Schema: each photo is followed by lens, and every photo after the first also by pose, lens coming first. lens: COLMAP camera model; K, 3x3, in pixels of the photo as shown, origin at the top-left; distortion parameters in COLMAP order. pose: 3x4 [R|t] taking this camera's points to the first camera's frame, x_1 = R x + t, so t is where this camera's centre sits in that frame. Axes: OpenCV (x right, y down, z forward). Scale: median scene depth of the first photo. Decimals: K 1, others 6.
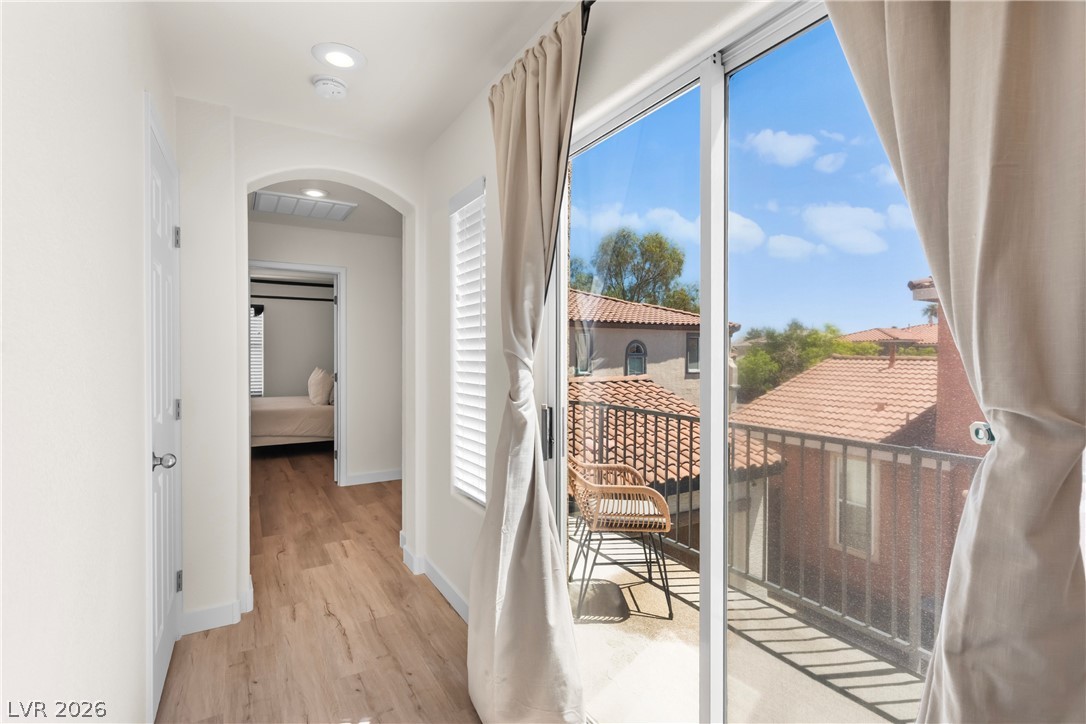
lens RADIAL K [[514.5, 0, 540.8], [0, 514.5, 360.1], [0, 0, 1]] dist [0.001712, 0.000224]
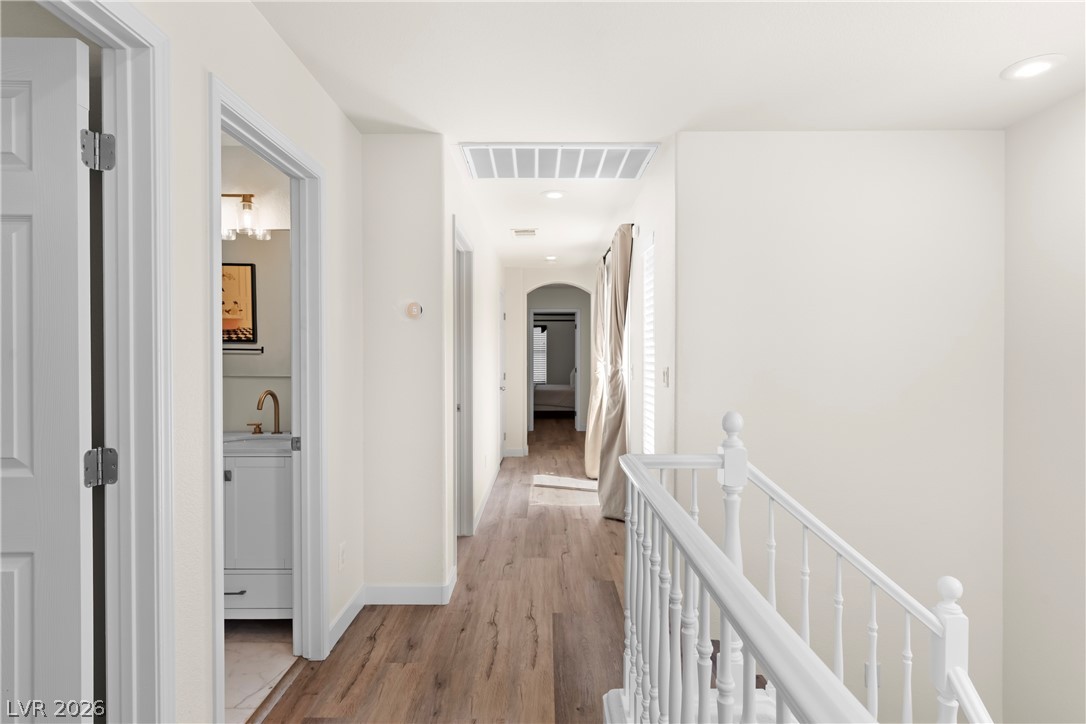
lens RADIAL K [[559.0, 0, 544.7], [0, 559.0, 360.1], [0, 0, 1]] dist [0.000706, -0.000246]
pose [[0.865607, -0.000743, -0.500723, 0.379066], [-0.000651, 0.999996, -0.002608, 0.004475], [0.500724, 0.002584, 0.865603, -0.573185]]
